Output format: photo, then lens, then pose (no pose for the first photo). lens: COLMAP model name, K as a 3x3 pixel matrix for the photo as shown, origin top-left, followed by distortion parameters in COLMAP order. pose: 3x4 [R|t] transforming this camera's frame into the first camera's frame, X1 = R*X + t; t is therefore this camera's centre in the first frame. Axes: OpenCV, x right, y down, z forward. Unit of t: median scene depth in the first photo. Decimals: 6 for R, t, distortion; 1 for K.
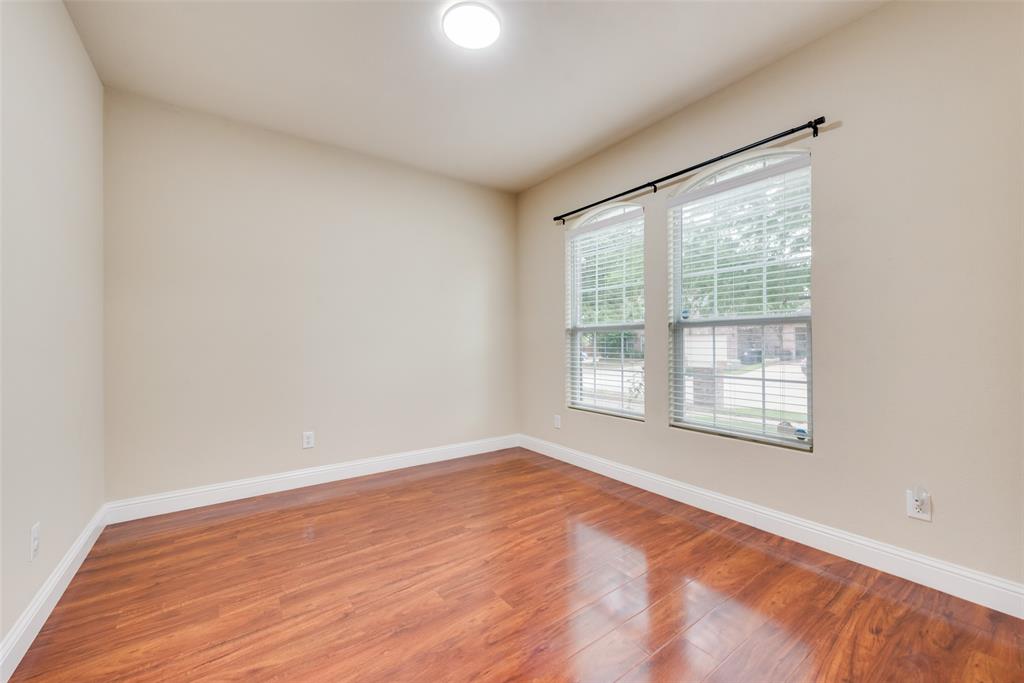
lens RADIAL K [[405.0, 0, 515.3], [0, 405.0, 336.5], [0, 0, 1]] dist [0.009259, -0.000201]
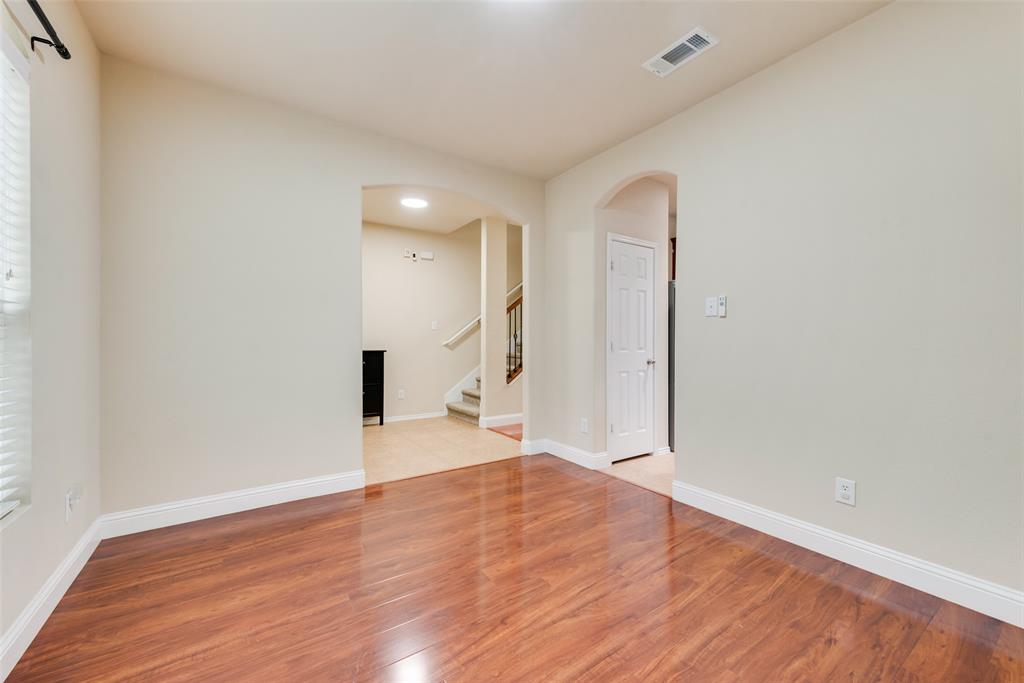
lens RADIAL K [[405.0, 0, 517.1], [0, 405.0, 336.7], [0, 0, 1]] dist [0.009259, -0.000201]
pose [[-0.999788, 0.003047, 0.020379, -0.083051], [0.002586, 0.999741, -0.022615, 0.016444], [-0.020443, -0.022558, -0.999537, 1.302915]]
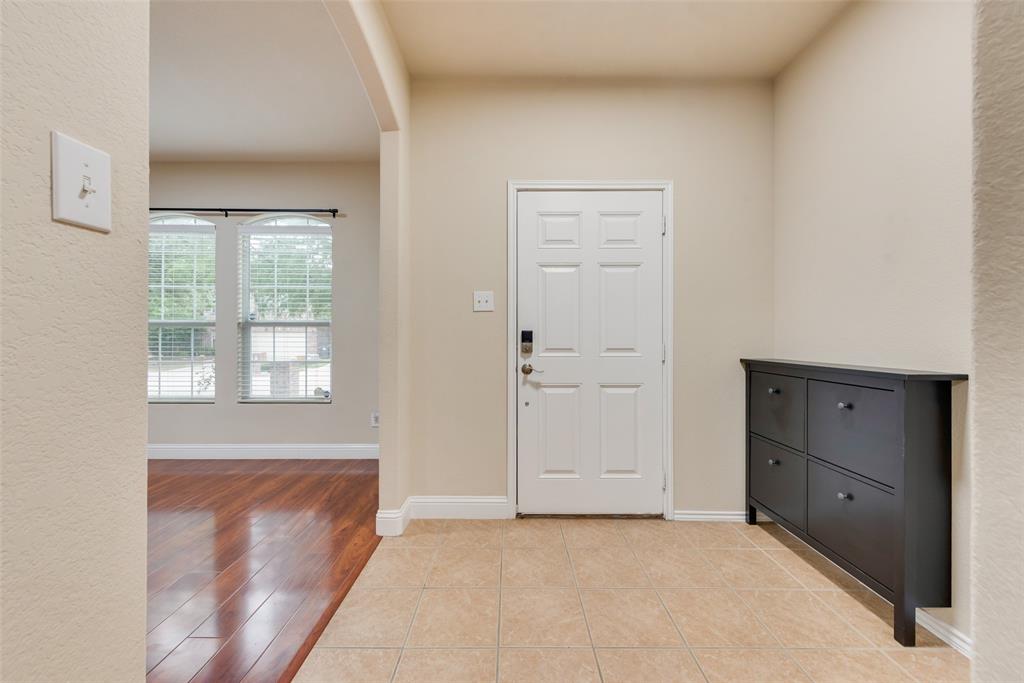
lens RADIAL K [[405.0, 0, 510.6], [0, 405.0, 339.2], [0, 0, 1]] dist [0.009259, -0.000201]
pose [[0.594015, 0.004223, 0.804443, -0.141168], [-0.017000, 0.999829, 0.007305, -0.003941], [-0.804274, -0.018015, 0.593985, -0.449811]]
